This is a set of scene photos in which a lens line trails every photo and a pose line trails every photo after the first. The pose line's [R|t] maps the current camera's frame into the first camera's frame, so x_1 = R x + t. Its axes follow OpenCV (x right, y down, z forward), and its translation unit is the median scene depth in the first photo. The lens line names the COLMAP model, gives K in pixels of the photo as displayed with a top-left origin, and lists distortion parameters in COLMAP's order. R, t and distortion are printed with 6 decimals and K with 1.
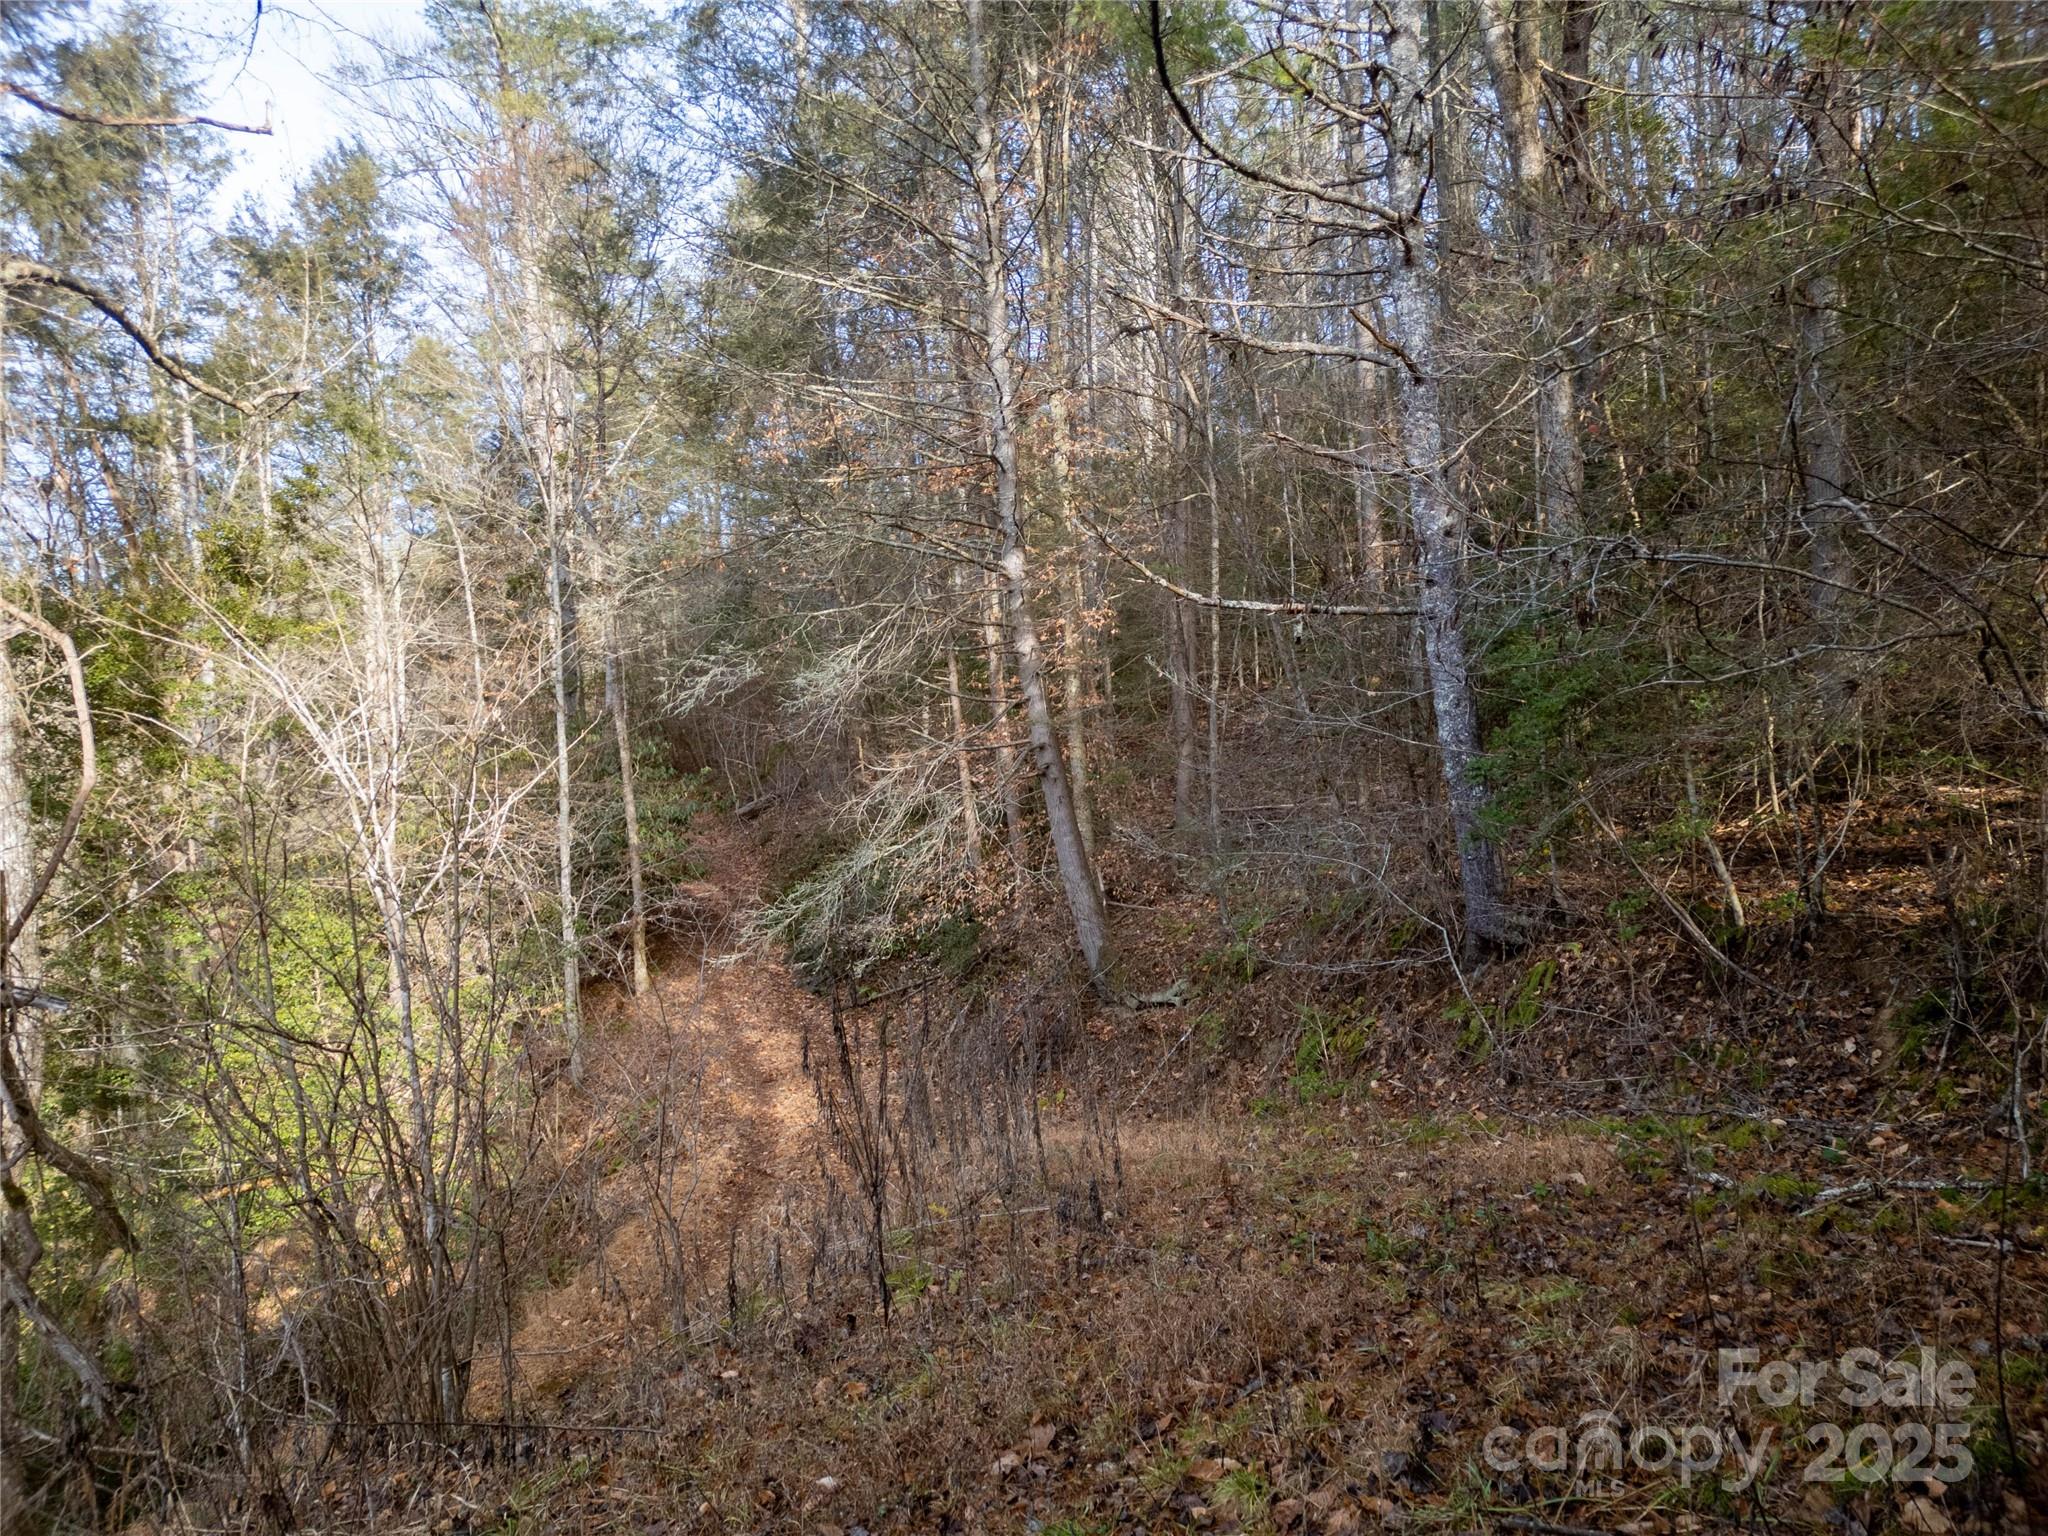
lens RADIAL K [[1427.7, 0, 1025.0], [0, 1427.7, 767.5], [0, 0, 1]] dist [0.044279, -0.022133]
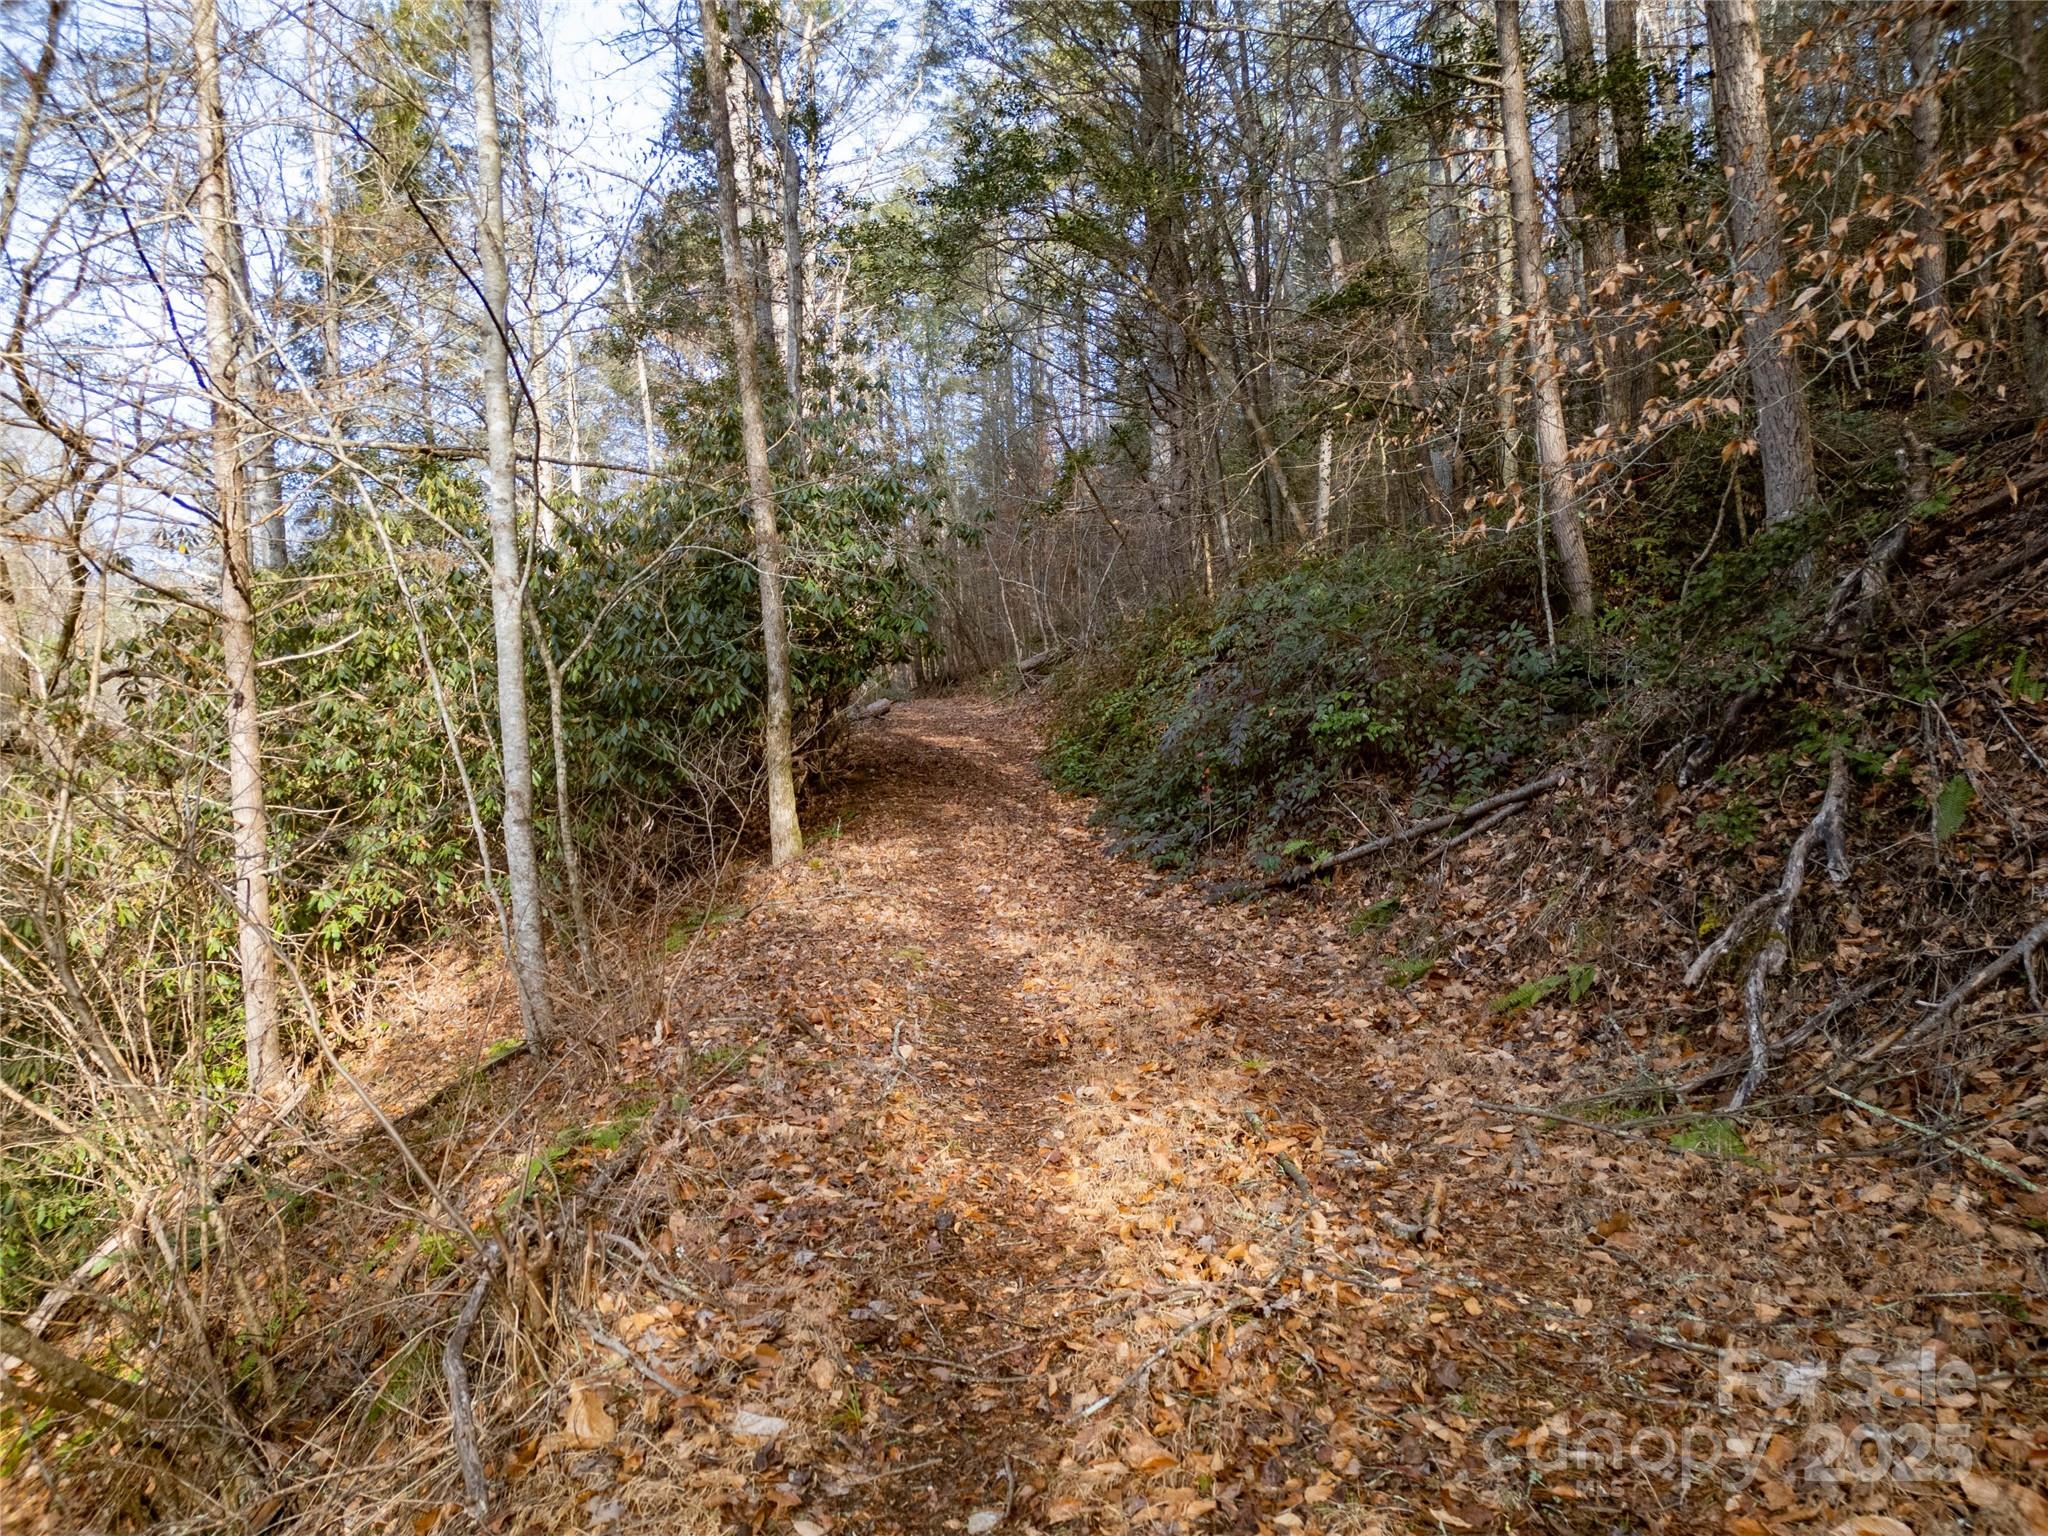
lens RADIAL K [[1427.7, 0, 1022.4], [0, 1427.7, 767.9], [0, 0, 1]] dist [0.044279, -0.022133]
pose [[0.977660, 0.001528, -0.210189, -0.103967], [-0.000942, 0.999995, 0.002890, 0.133926], [0.210193, -0.002628, 0.977656, 0.607104]]
